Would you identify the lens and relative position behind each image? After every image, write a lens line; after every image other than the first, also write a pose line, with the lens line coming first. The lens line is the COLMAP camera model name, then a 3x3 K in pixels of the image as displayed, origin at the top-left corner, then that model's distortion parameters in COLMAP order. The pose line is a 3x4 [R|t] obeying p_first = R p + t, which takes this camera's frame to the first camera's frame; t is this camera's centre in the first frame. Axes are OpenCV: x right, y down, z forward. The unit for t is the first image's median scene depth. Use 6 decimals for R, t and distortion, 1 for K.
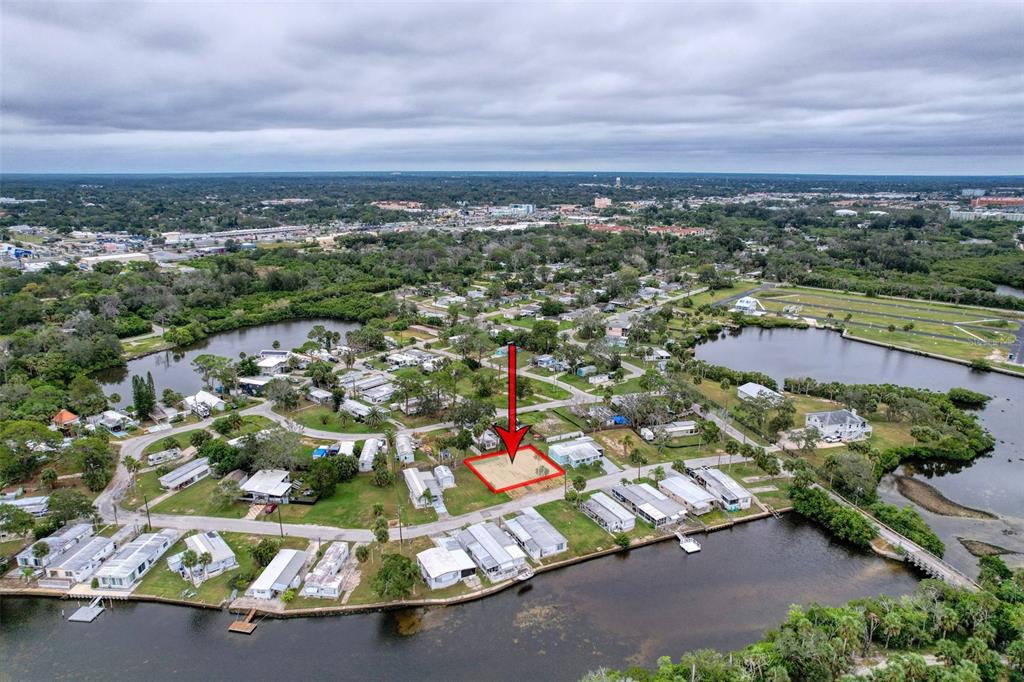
lens RADIAL K [[650.9, 0, 512.8], [0, 650.9, 355.0], [0, 0, 1]] dist [-0.066030, 0.060685]
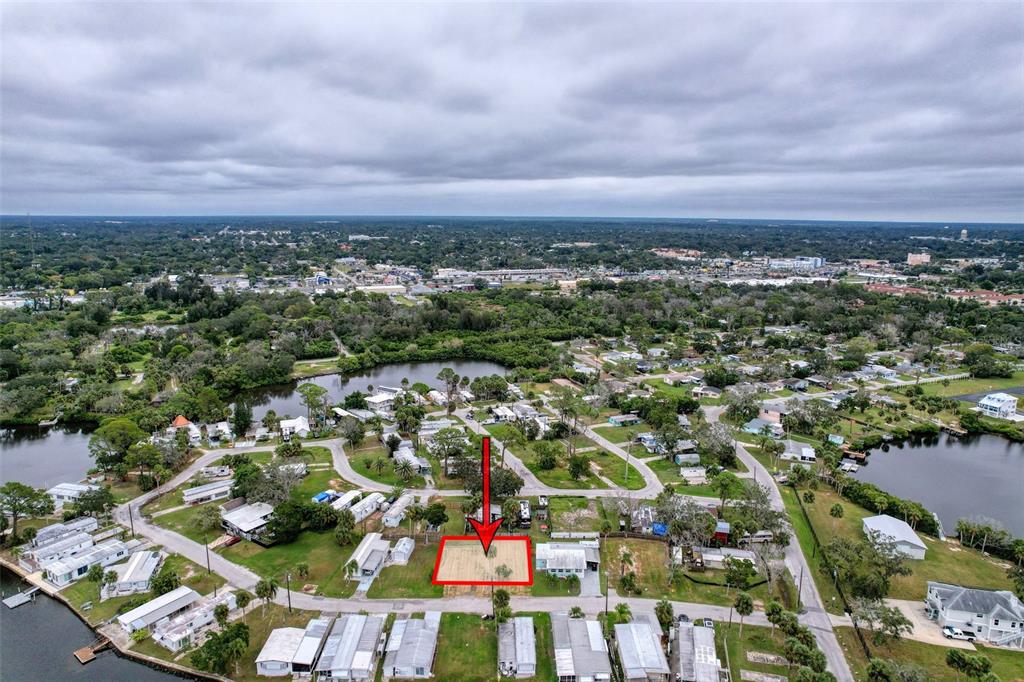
lens RADIAL K [[654.6, 0, 514.8], [0, 654.6, 340.9], [0, 0, 1]] dist [-0.072404, 0.064963]
pose [[0.889344, 0.093013, -0.447678, 0.231233], [-0.132704, 0.989454, -0.058049, -0.040004], [0.437558, 0.111034, 0.892309, 0.124794]]
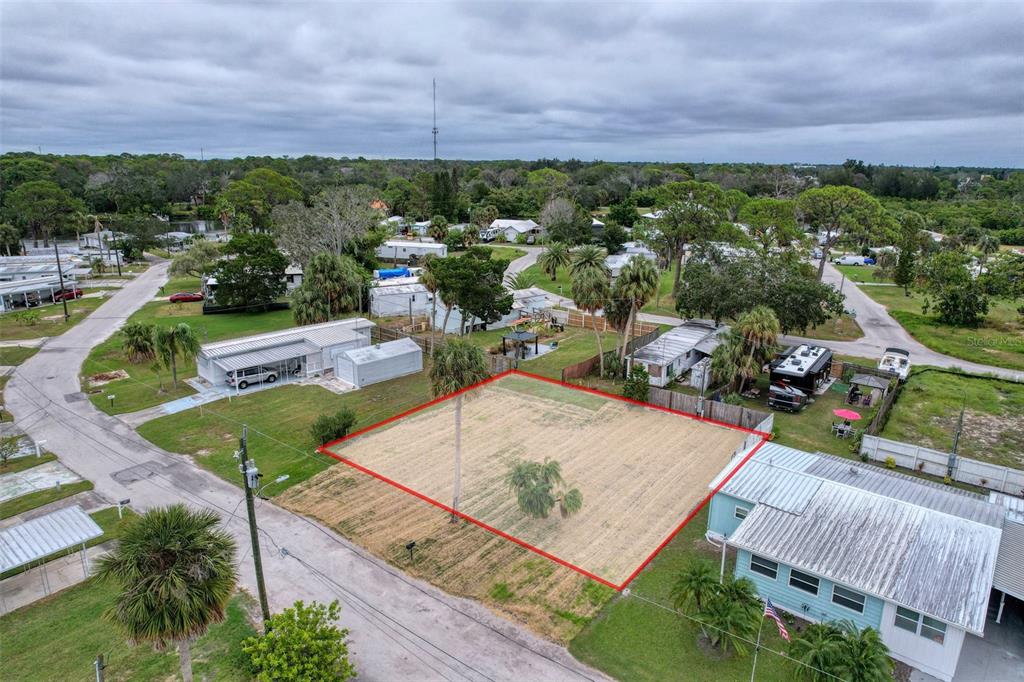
lens RADIAL K [[654.6, 0, 514.8], [0, 654.6, 340.9], [0, 0, 1]] dist [-0.072404, 0.064963]
pose [[0.415631, 0.242306, -0.876663, 0.113405], [-0.260214, 0.955251, 0.140658, 0.062922], [0.871515, 0.169659, 0.460083, 0.507294]]
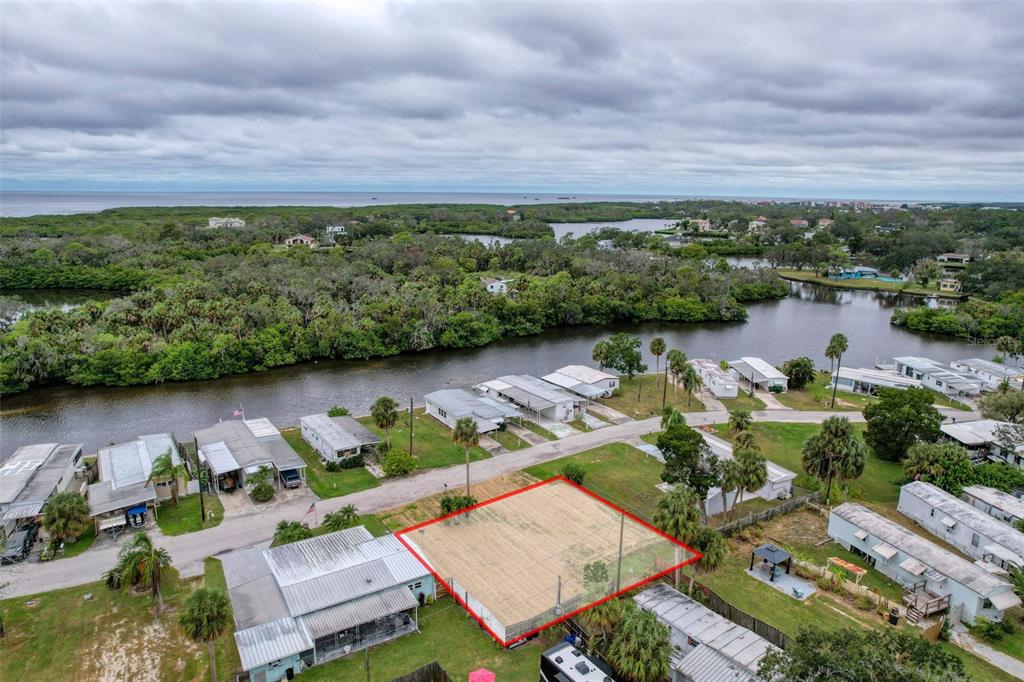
lens RADIAL K [[656.9, 0, 515.6], [0, 656.9, 338.3], [0, 0, 1]] dist [-0.078385, 0.072269]
pose [[-0.993037, 0.011481, -0.117241, 0.031393], [-0.046659, 0.875512, 0.480938, -0.049507], [0.108167, 0.483060, -0.868880, 0.723487]]
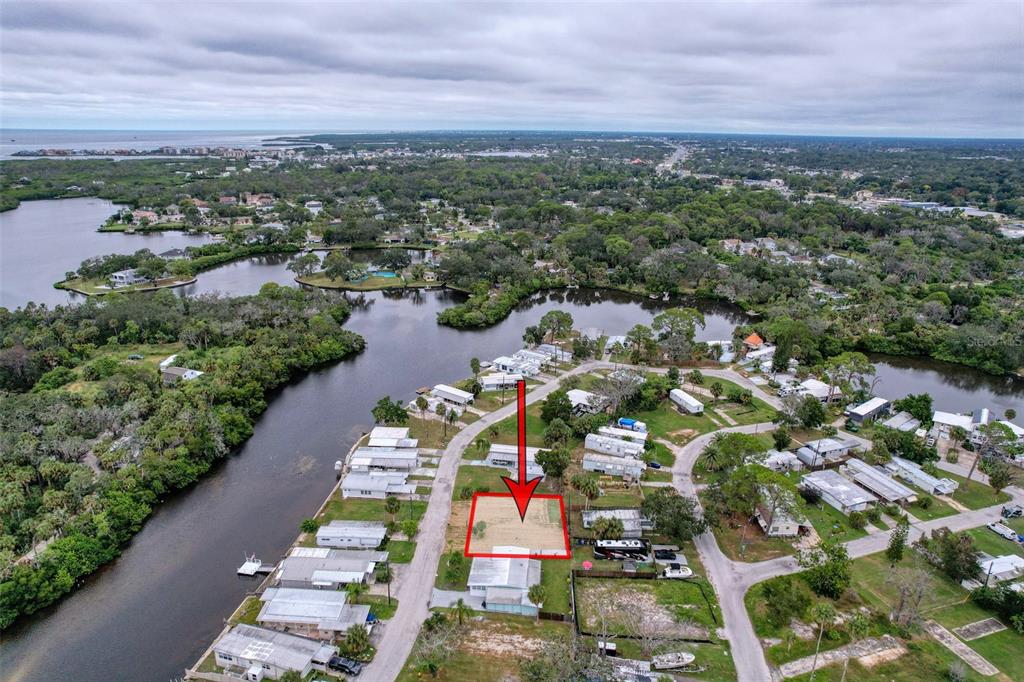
lens RADIAL K [[654.6, 0, 514.8], [0, 654.6, 340.9], [0, 0, 1]] dist [-0.072404, 0.064963]
pose [[-0.503888, 0.263185, -0.822697, 0.338315], [-0.251660, 0.866398, 0.431302, -0.200880], [0.826296, 0.424368, -0.370335, 0.691728]]
